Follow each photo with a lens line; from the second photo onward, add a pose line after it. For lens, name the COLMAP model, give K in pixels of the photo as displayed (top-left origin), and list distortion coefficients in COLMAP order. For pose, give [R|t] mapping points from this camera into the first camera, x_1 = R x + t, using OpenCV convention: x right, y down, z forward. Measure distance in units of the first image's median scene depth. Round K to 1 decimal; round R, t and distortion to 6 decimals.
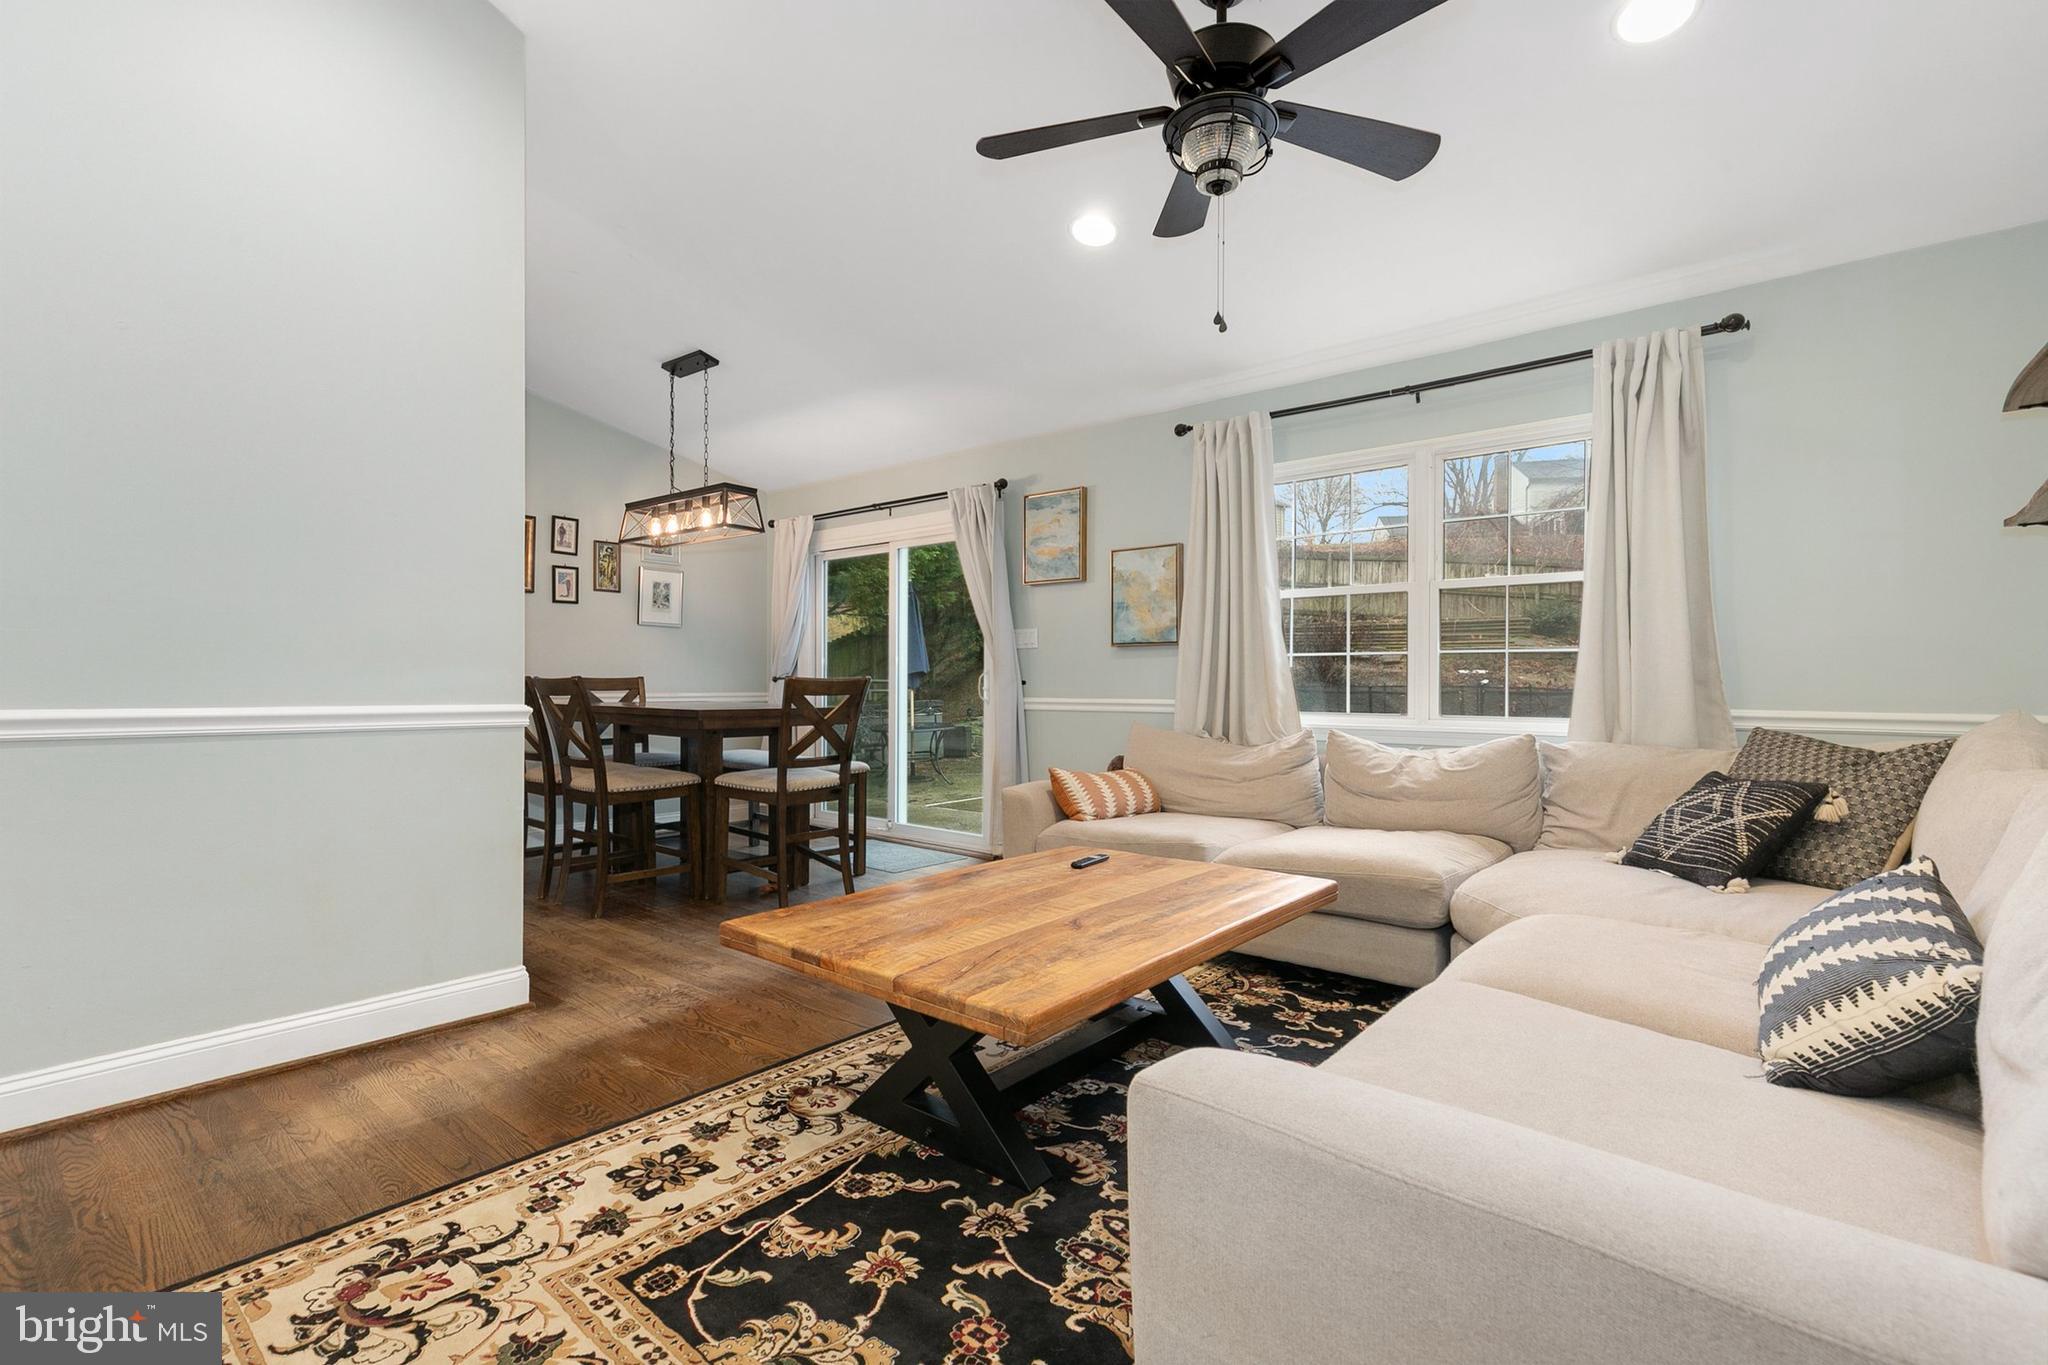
lens RADIAL K [[934.9, 0, 1017.5], [0, 934.9, 690.3], [0, 0, 1]] dist [0.004278, -0.000240]
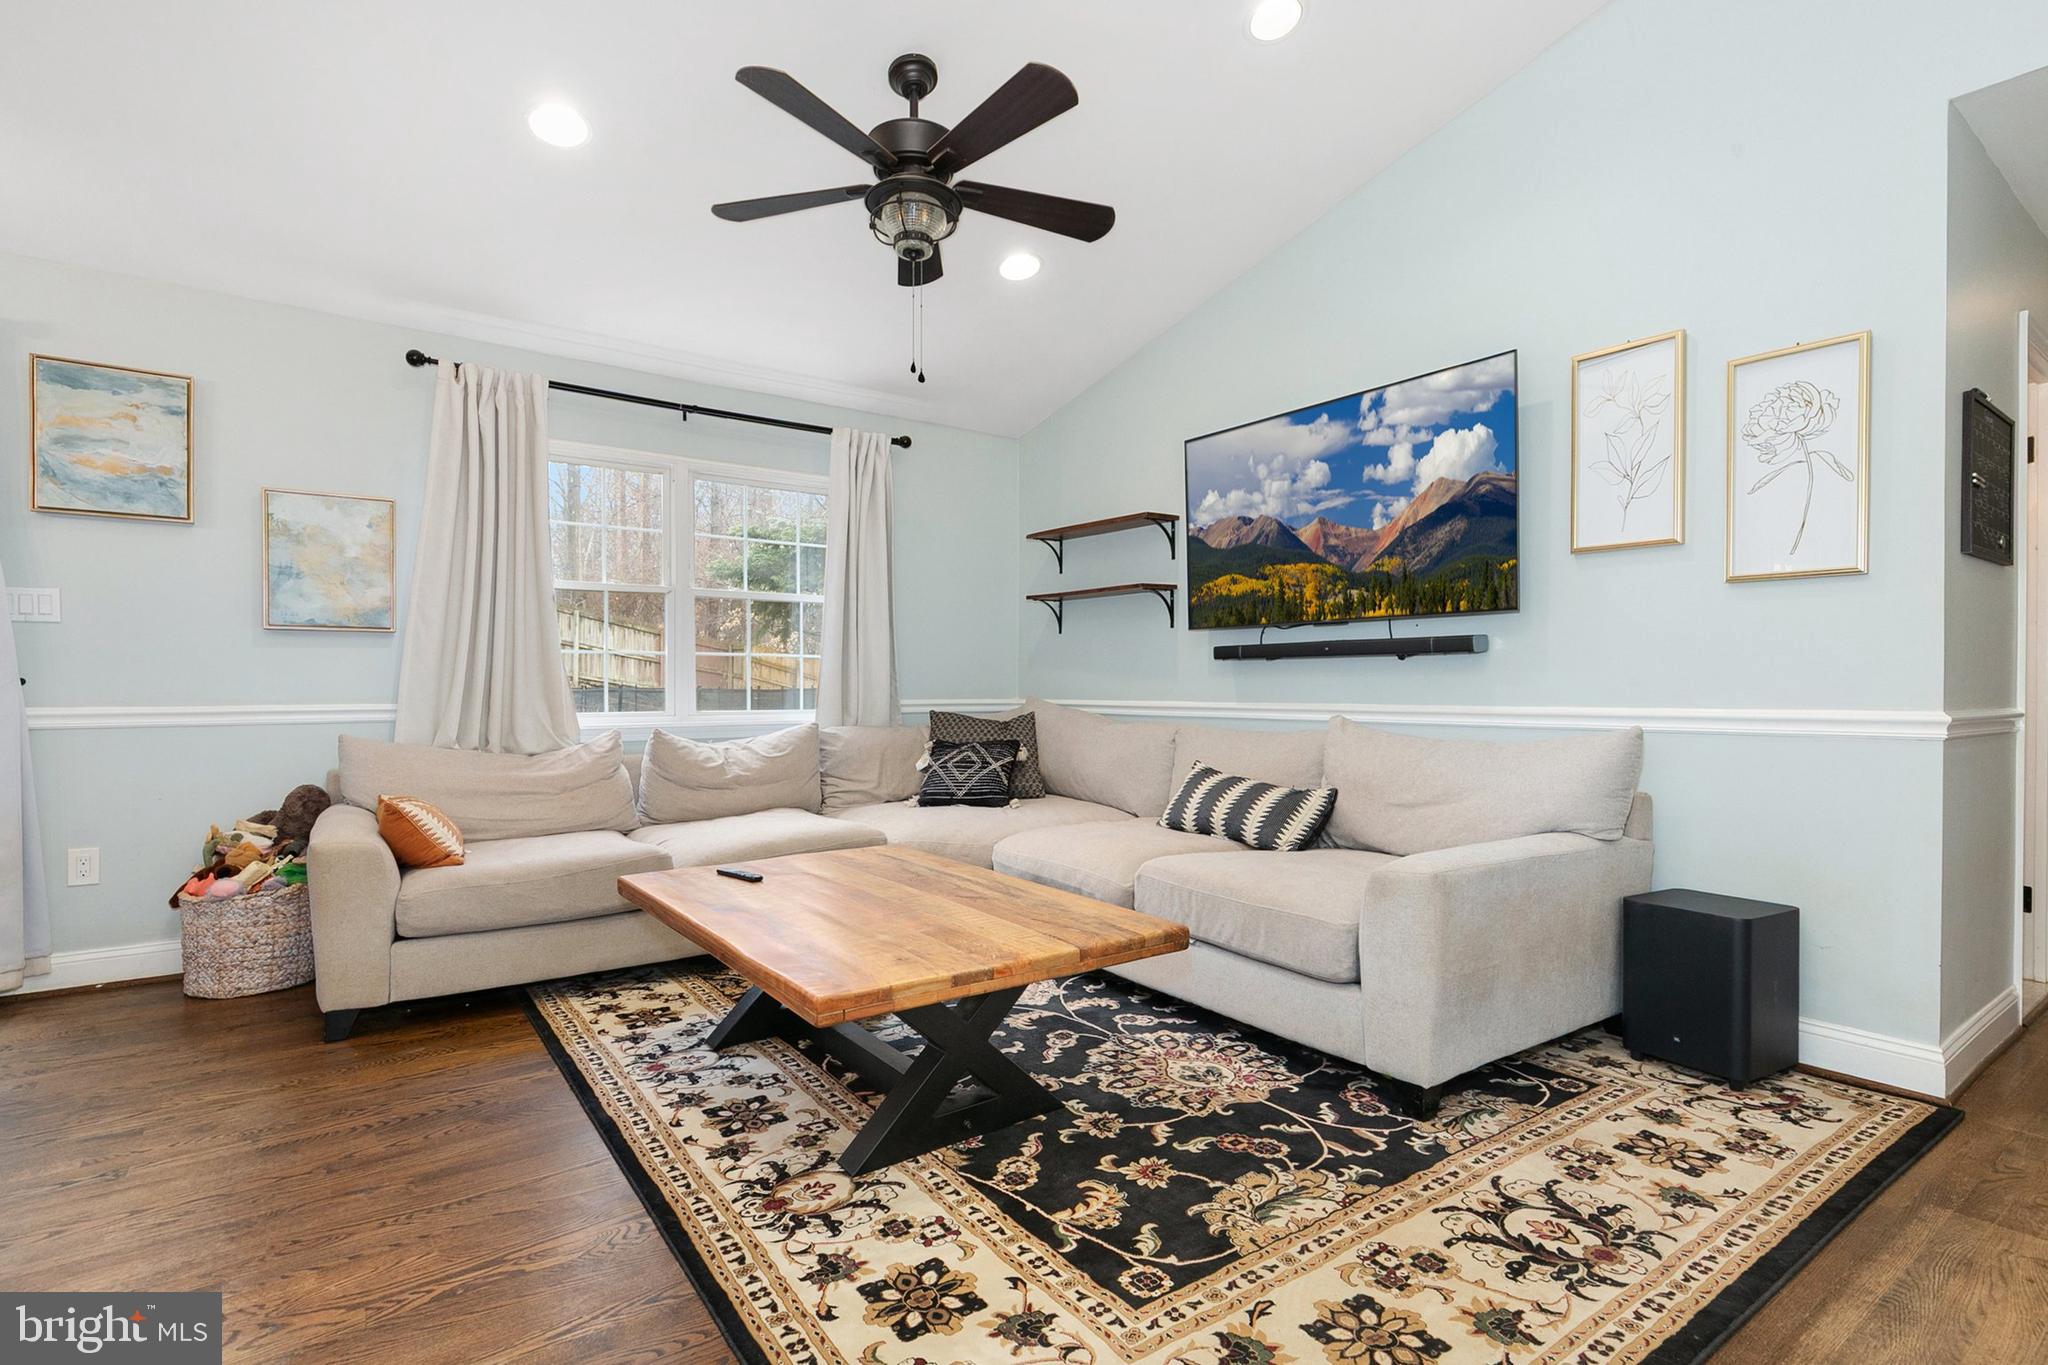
lens RADIAL K [[972.7, 0, 1034.2], [0, 972.7, 699.5], [0, 0, 1]] dist [-0.000915, 0.000080]
pose [[0.234894, -0.017989, 0.971854, -0.873581], [0.006522, 0.999835, 0.016931, -0.006421], [-0.971999, 0.002361, 0.234973, 0.540092]]
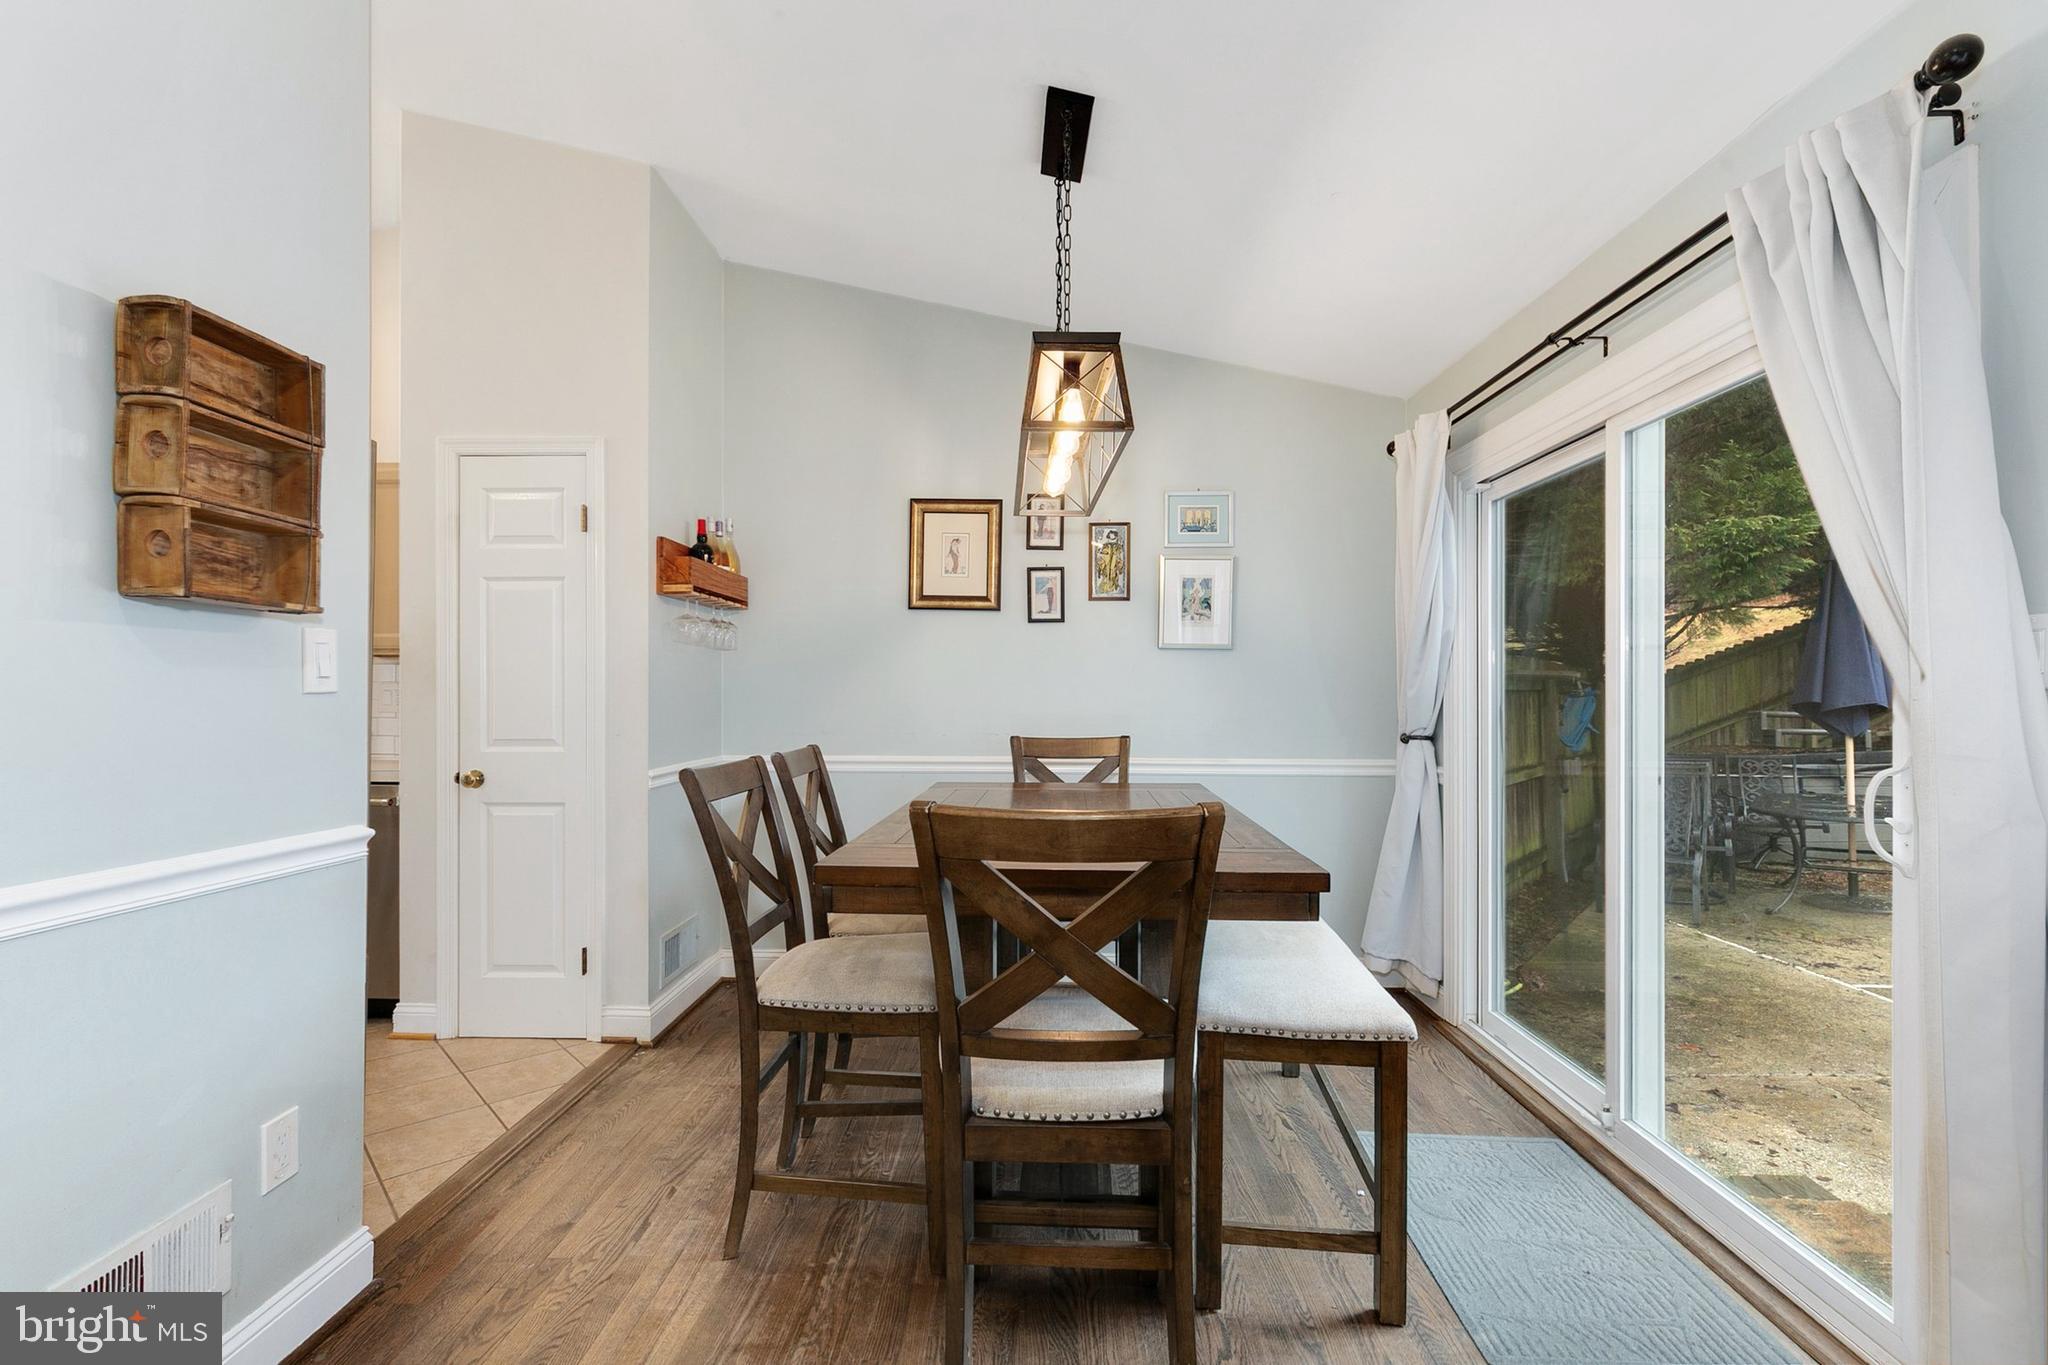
lens RADIAL K [[919.2, 0, 1020.7], [0, 919.2, 679.1], [0, 0, 1]] dist [0.005688, -0.000021]
pose [[0.618080, -0.017420, -0.785922, 0.047393], [-0.005737, 0.999628, -0.026669, -0.077613], [0.786094, 0.020992, 0.617750, 1.288675]]
